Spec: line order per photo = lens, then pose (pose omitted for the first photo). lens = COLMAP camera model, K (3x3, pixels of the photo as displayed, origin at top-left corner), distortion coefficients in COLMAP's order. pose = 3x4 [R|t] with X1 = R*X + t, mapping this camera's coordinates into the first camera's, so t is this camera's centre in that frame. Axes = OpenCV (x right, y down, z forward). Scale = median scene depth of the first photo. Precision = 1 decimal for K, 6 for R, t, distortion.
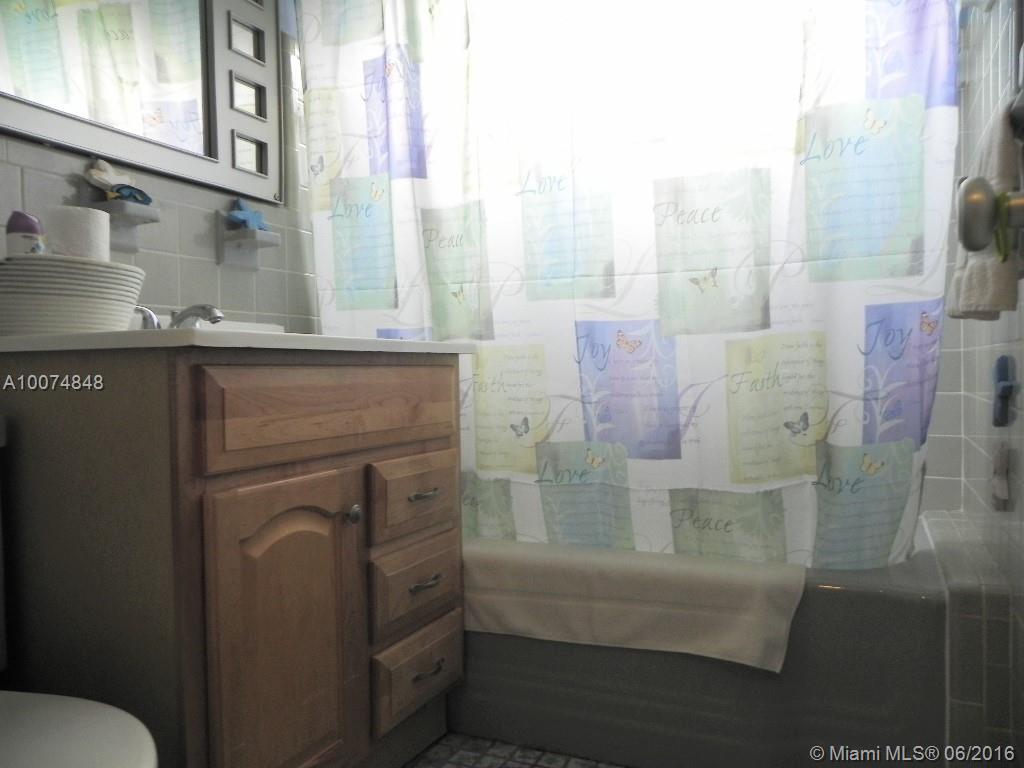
lens RADIAL K [[774.8, 0, 512.0], [0, 774.8, 384.0], [0, 0, 1]] dist [-0.009854, 0.008903]
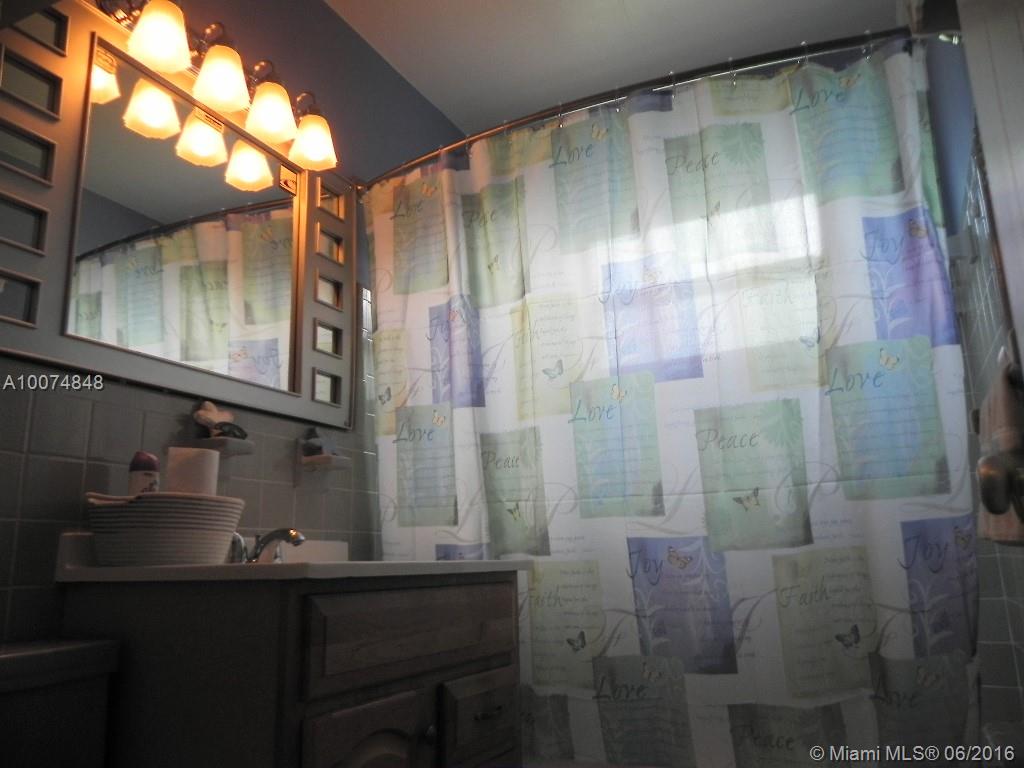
lens RADIAL K [[774.8, 0, 512.0], [0, 774.8, 384.0], [0, 0, 1]] dist [-0.009854, 0.008903]
pose [[0.999676, -0.016166, -0.019686, -0.053241], [0.010875, 0.969696, -0.244071, -0.027812], [0.023035, 0.243777, 0.969558, -0.091035]]
